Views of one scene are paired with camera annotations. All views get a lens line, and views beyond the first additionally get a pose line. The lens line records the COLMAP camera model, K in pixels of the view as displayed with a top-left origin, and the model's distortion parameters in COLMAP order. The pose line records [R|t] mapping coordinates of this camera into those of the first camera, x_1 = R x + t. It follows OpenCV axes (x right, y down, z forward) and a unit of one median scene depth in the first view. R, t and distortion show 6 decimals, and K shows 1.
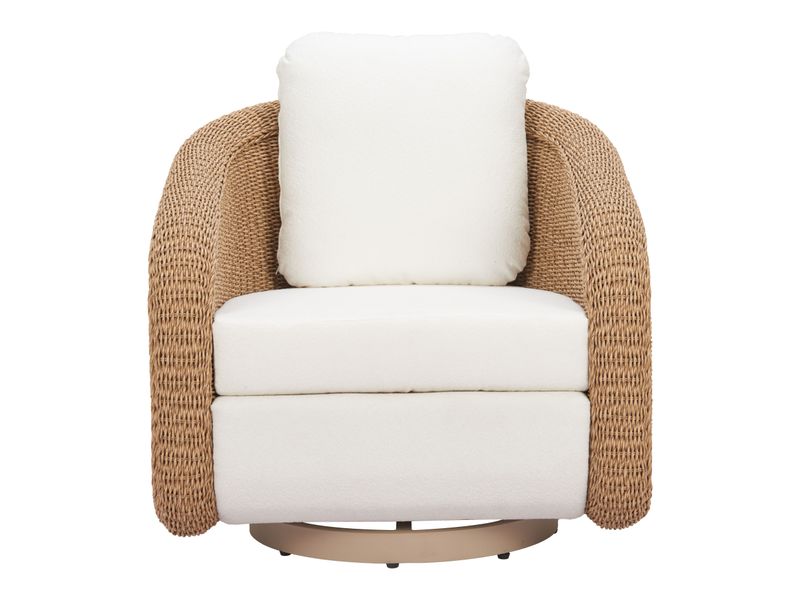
lens RADIAL K [[1632.6, 0, 400.8], [0, 1632.6, 302.6], [0, 0, 1]] dist [0.273673, 0.000000]
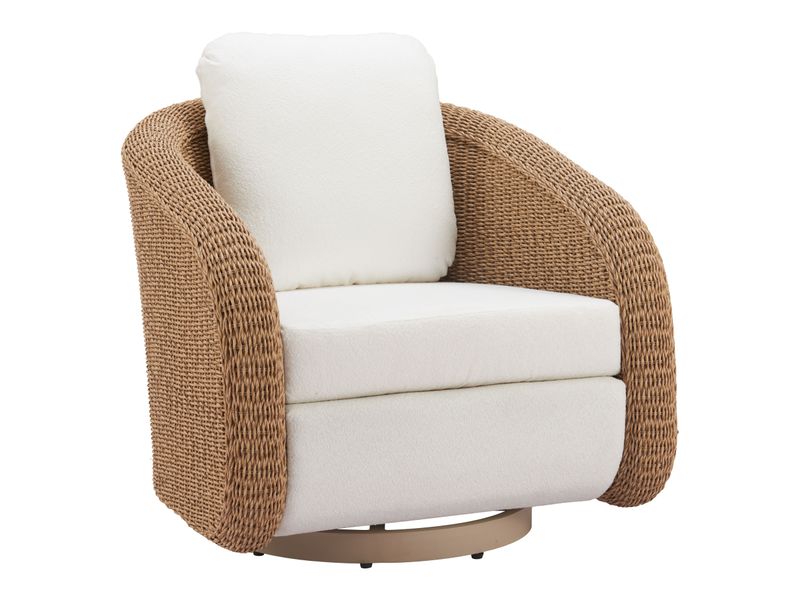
lens RADIAL K [[1632.6, 0, 400.6], [0, 1632.6, 297.5], [0, 0, 1]] dist [0.273673, 0.000000]
pose [[0.950196, -0.051858, 0.307309, -0.340067], [0.053837, 0.998548, 0.002041, -0.004942], [-0.306969, 0.014605, 0.951608, 0.053447]]
